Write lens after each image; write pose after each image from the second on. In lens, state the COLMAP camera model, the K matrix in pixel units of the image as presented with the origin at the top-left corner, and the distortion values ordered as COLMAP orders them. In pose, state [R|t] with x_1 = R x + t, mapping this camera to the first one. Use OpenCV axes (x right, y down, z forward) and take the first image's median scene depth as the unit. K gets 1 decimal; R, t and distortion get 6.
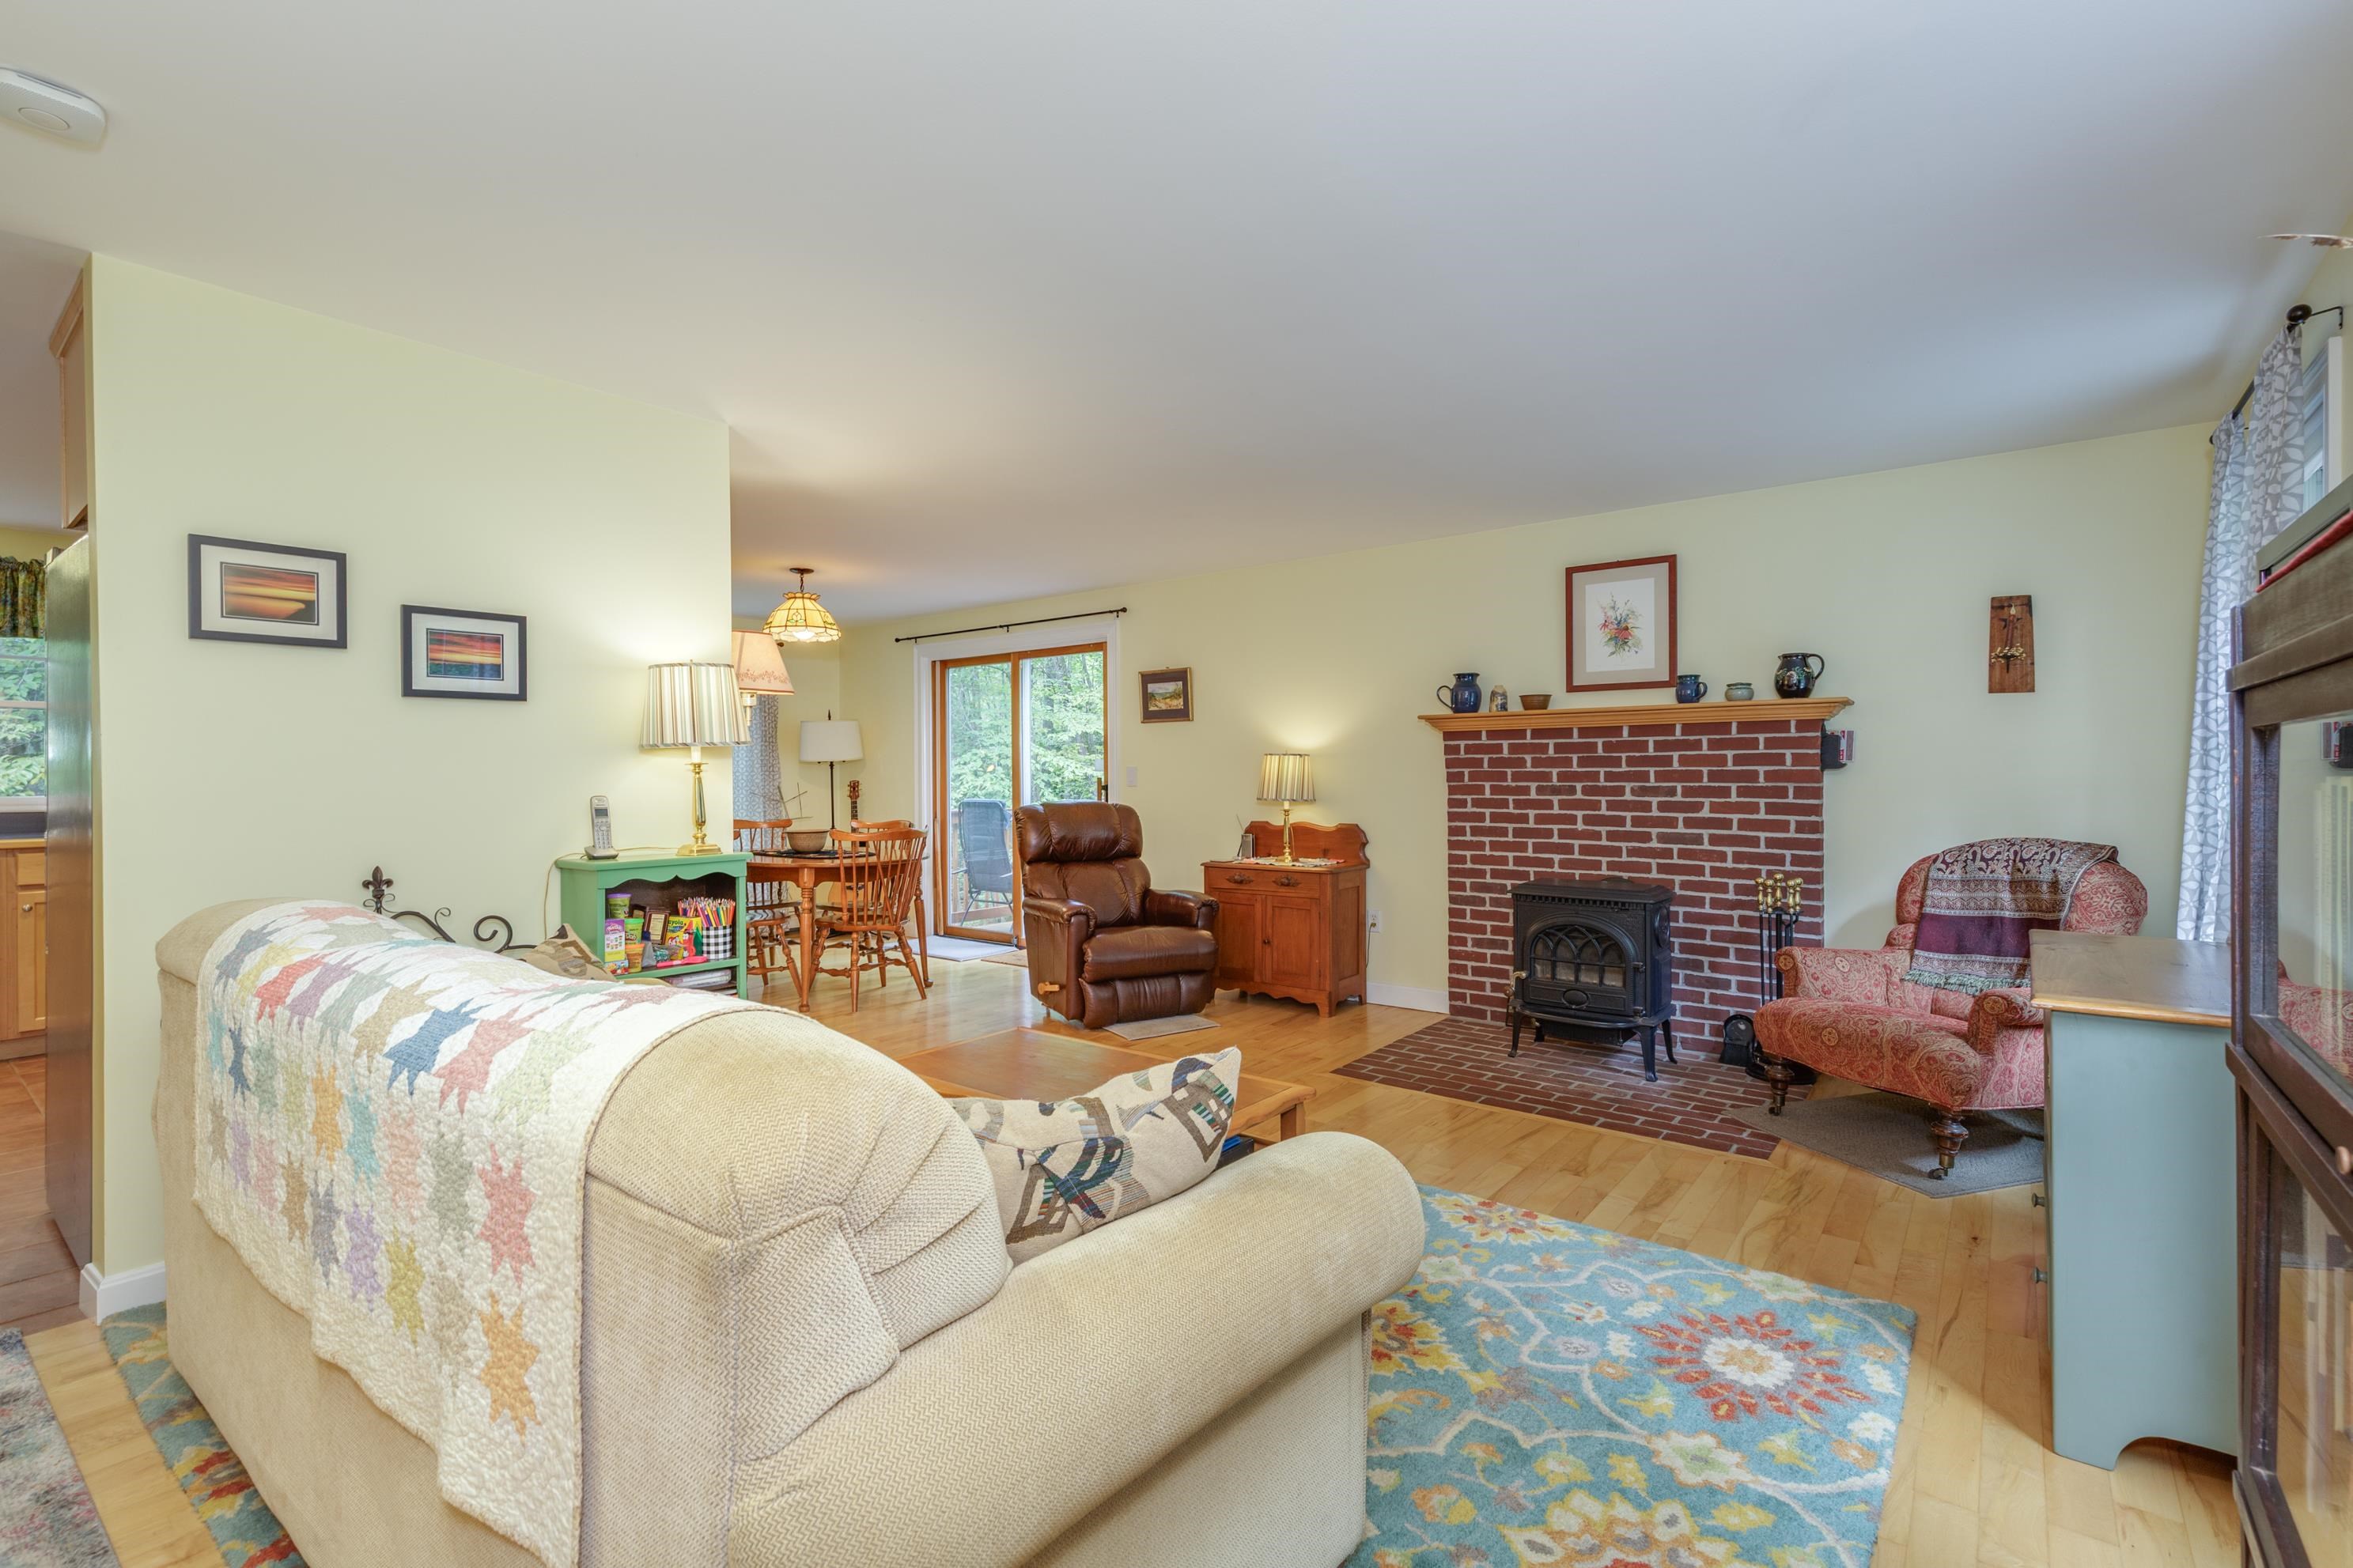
lens RADIAL K [[1068.6, 0, 1181.8], [0, 1068.6, 735.2], [0, 0, 1]] dist [0.001170, -0.000085]
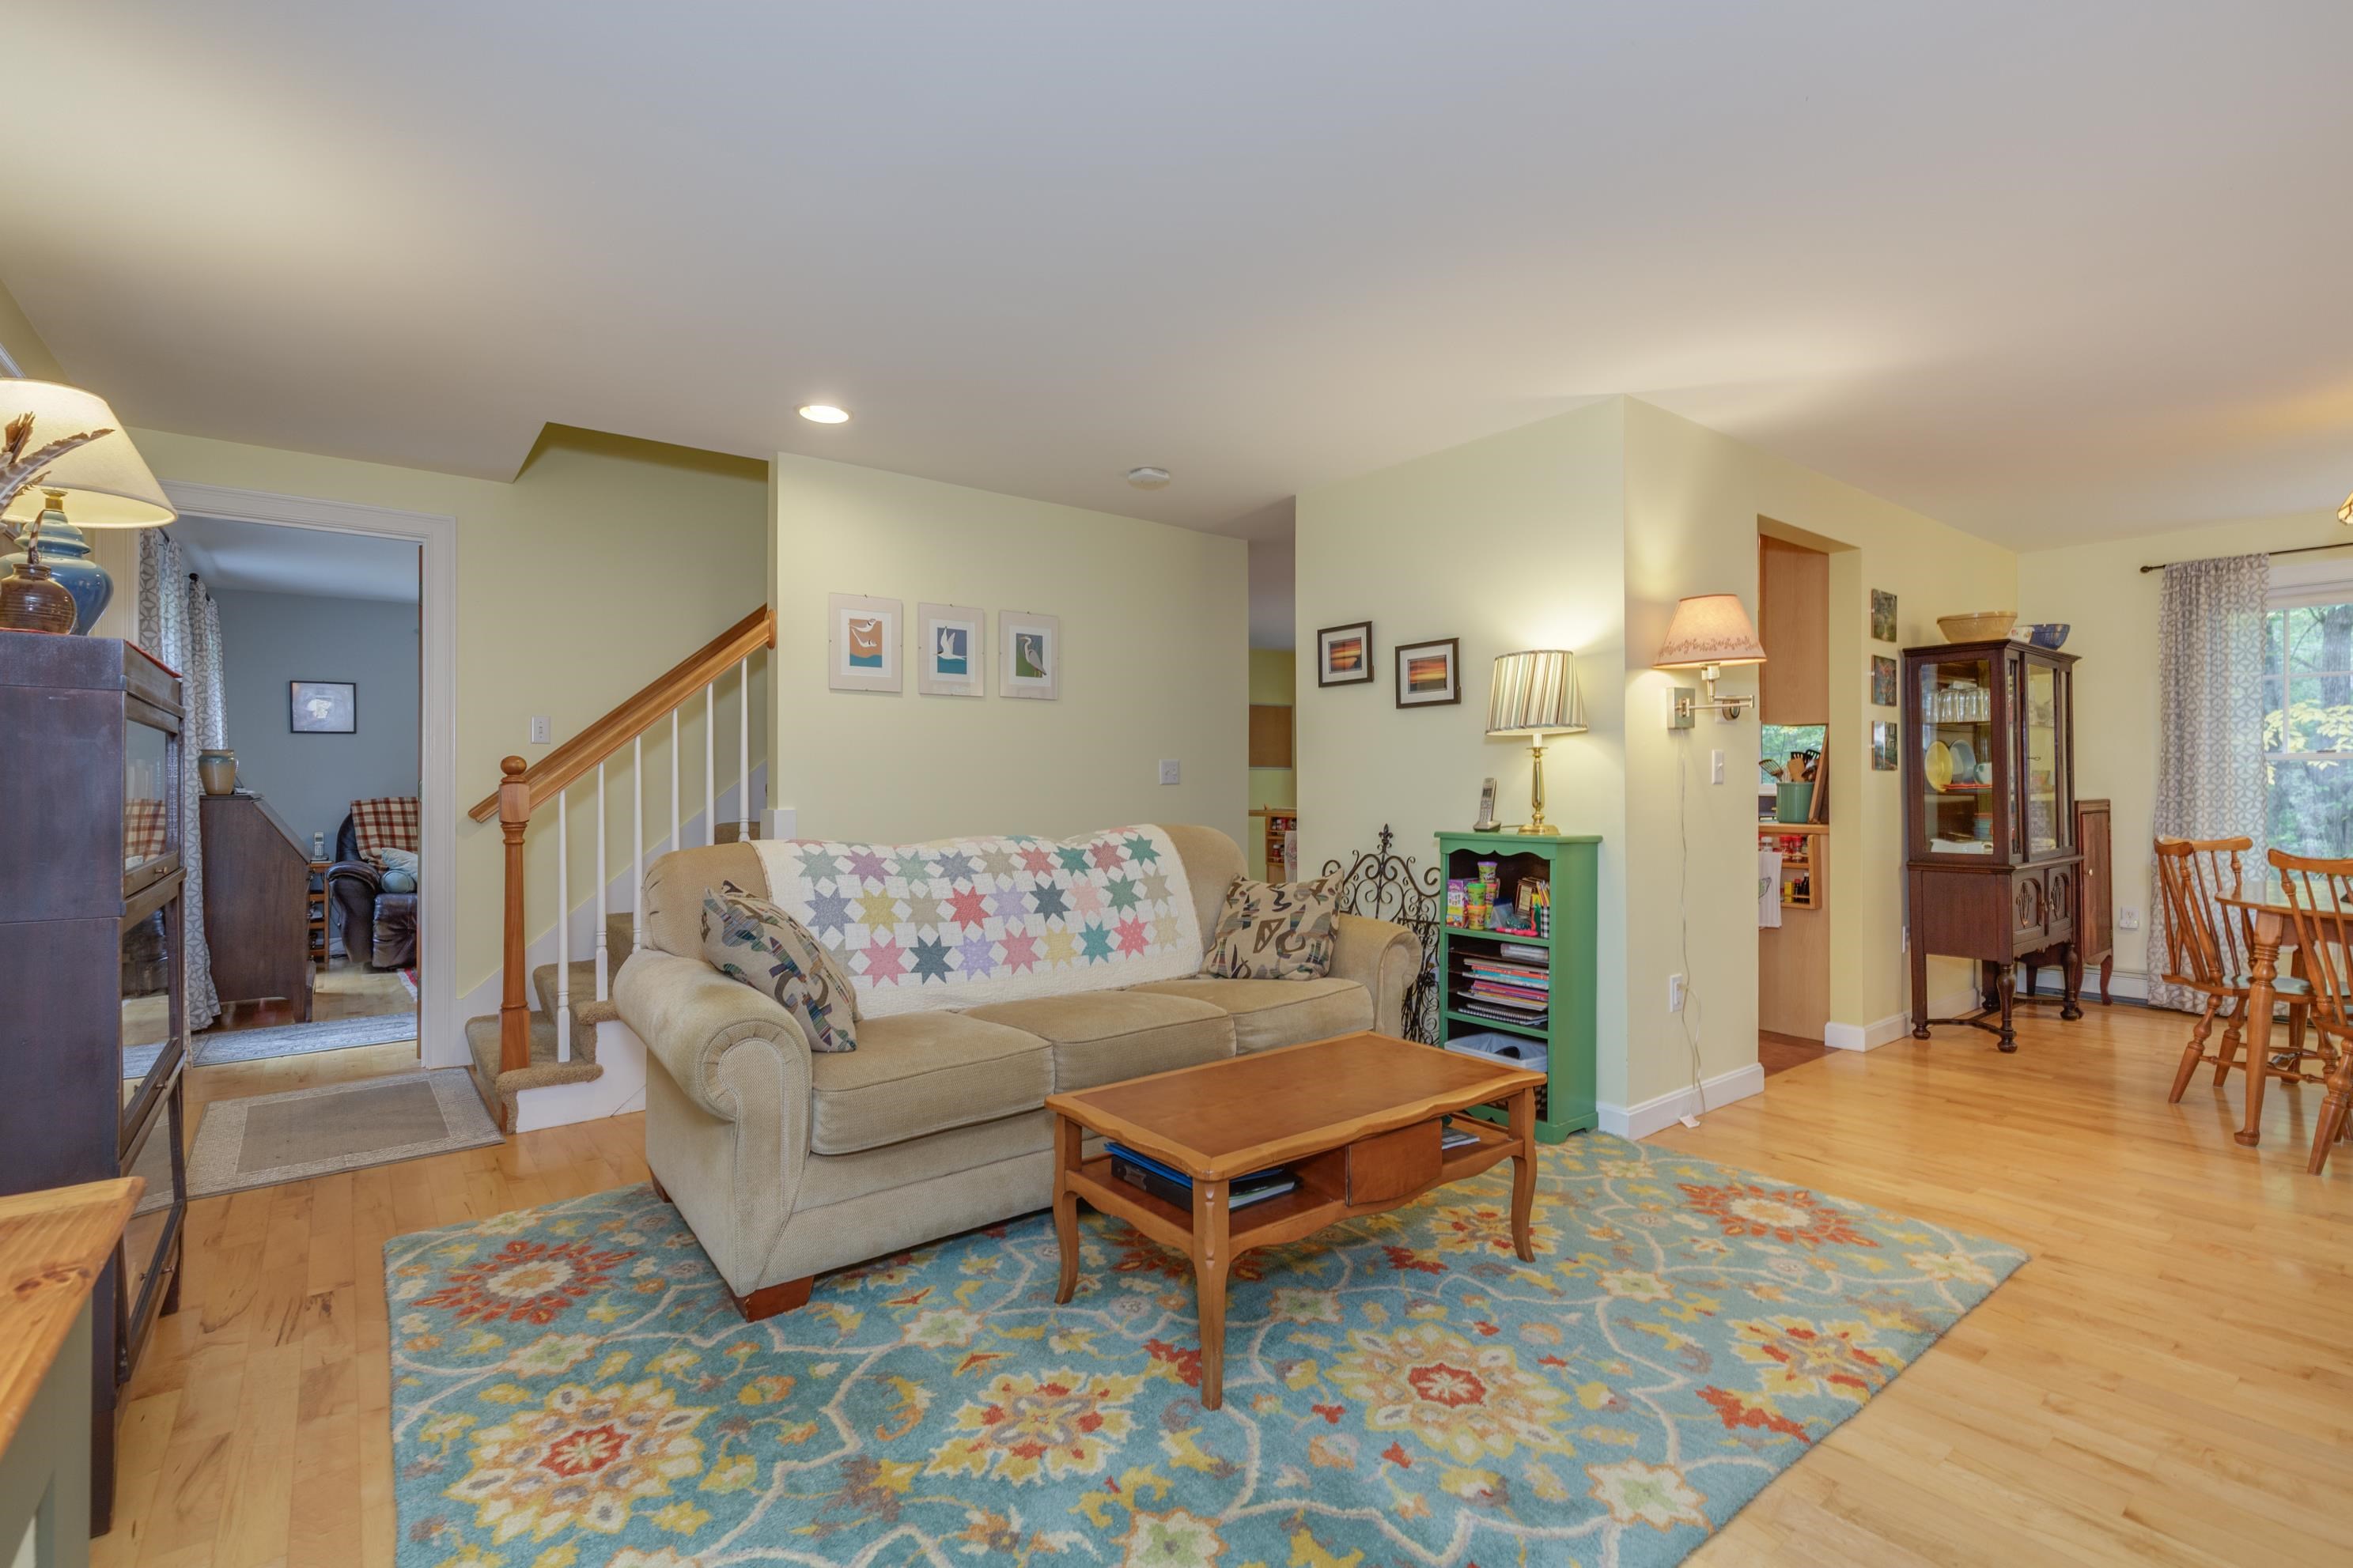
lens RADIAL K [[1087.3, 0, 1189.2], [0, 1087.3, 779.5], [0, 0, 1]] dist [0.002822, -0.000079]
pose [[-0.244596, -0.006408, -0.969604, 0.817787], [0.034418, 0.999291, -0.015287, 0.076090], [0.969014, -0.037111, -0.244202, 1.133162]]
